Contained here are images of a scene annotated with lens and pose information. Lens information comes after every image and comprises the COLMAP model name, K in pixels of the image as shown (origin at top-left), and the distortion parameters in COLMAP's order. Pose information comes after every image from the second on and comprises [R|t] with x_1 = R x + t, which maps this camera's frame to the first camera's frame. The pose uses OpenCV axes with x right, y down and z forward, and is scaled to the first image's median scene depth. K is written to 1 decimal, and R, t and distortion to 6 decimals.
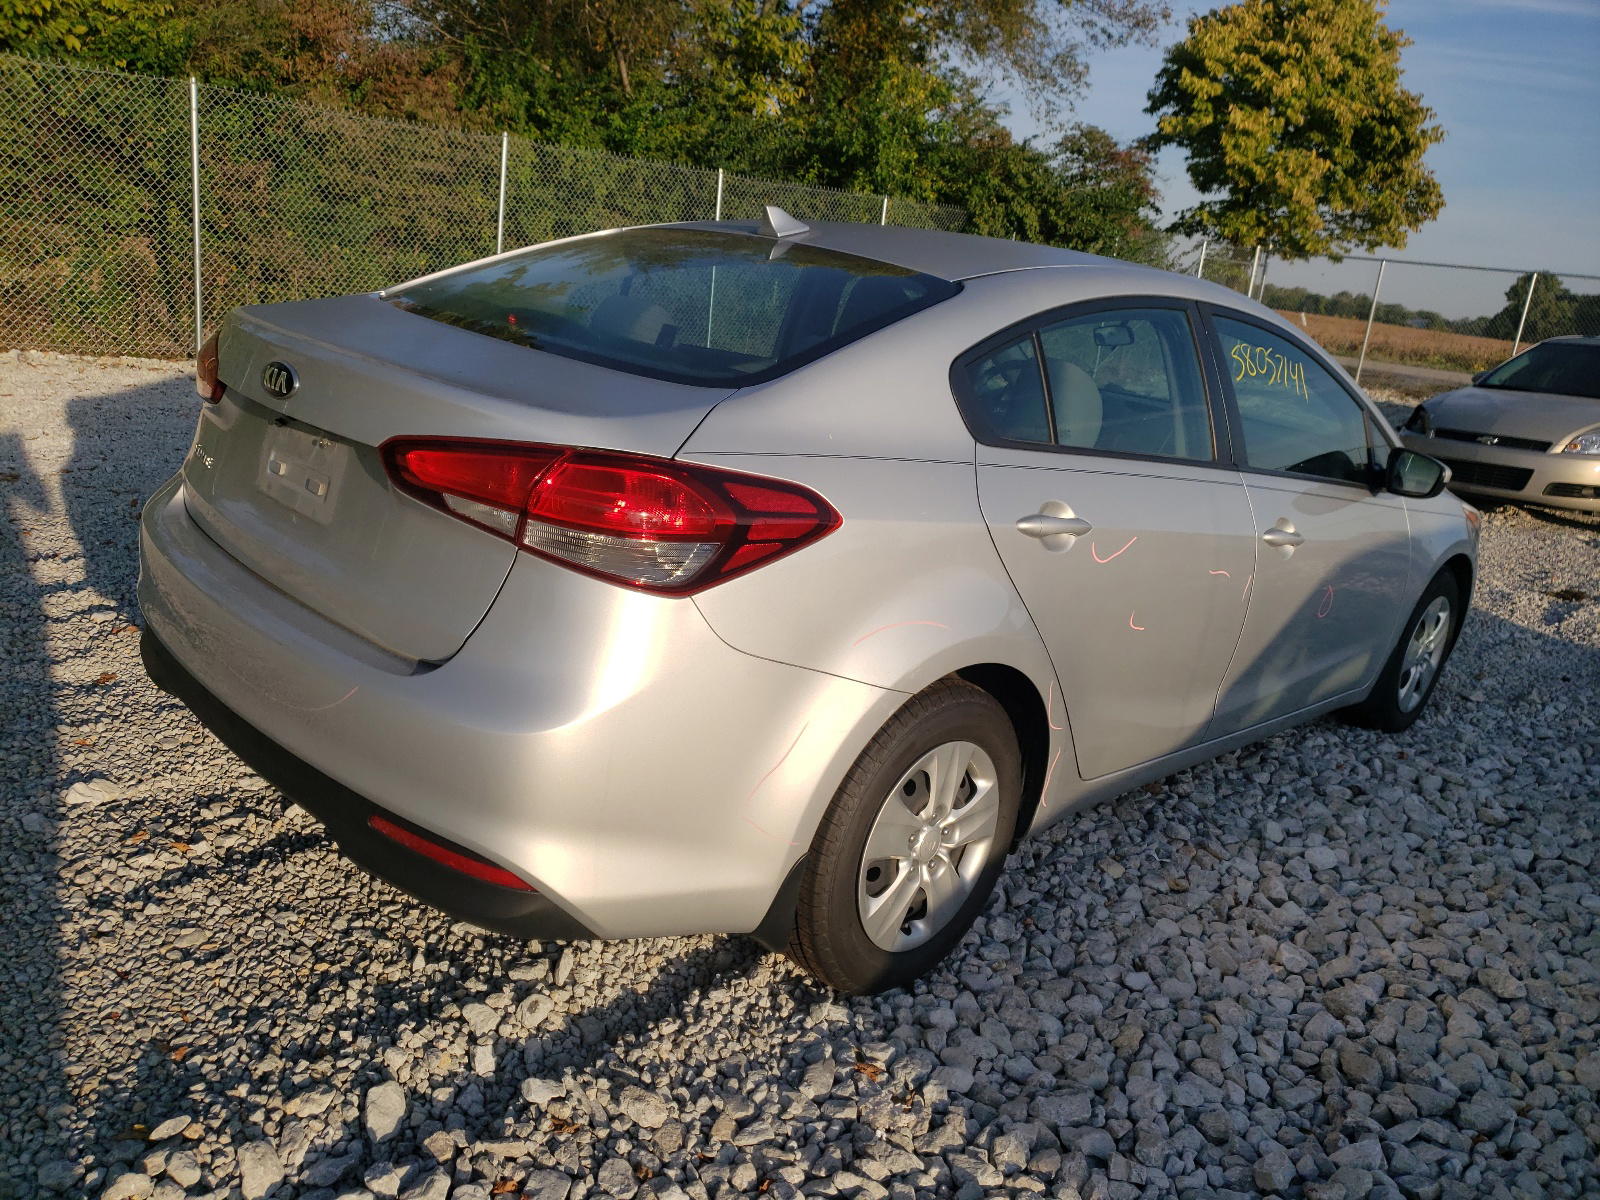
lens RADIAL K [[1237.1, 0, 800.0], [0, 1237.1, 600.0], [0, 0, 1]] dist [-0.010663, -0.010776]
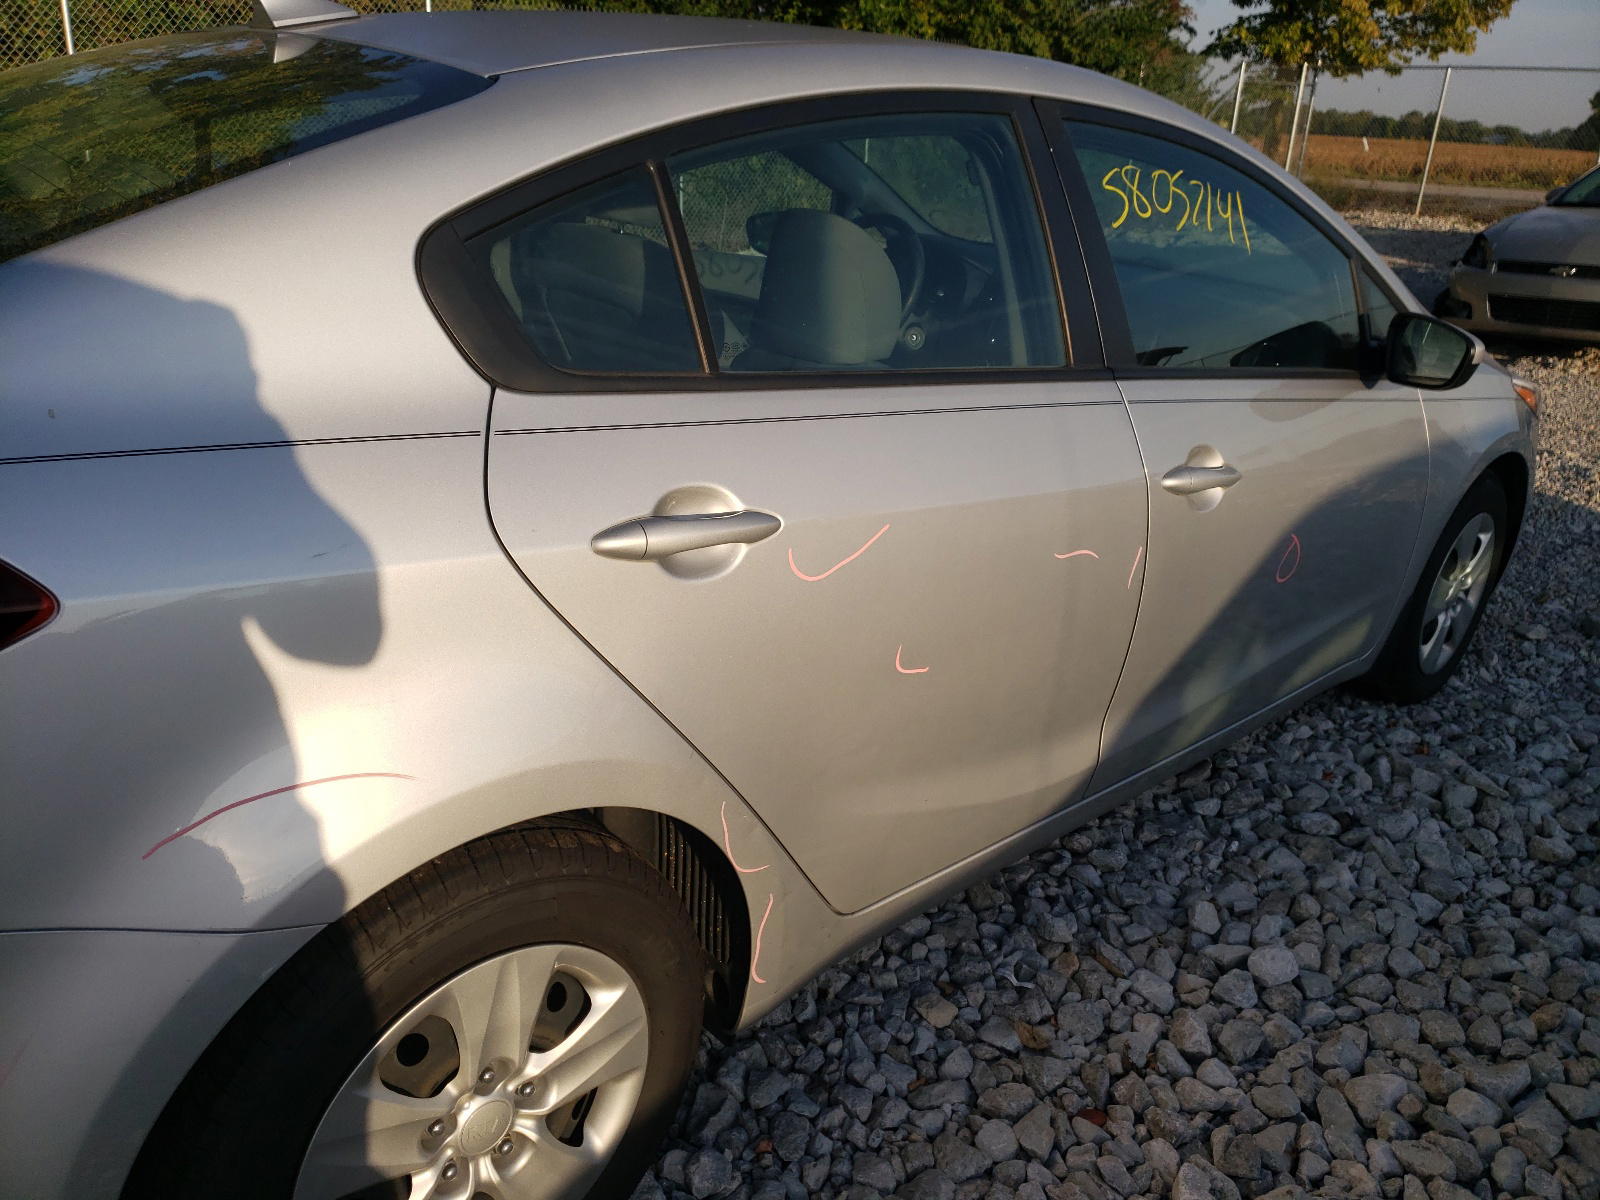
lens RADIAL K [[1228.1, 0, 800.0], [0, 1228.1, 600.0], [0, 0, 1]] dist [-0.000854, 0.004864]
pose [[0.997179, -0.053051, -0.053103, 0.180806], [0.058189, 0.993243, 0.100414, -0.052907], [0.047417, -0.103220, 0.993528, 0.300891]]
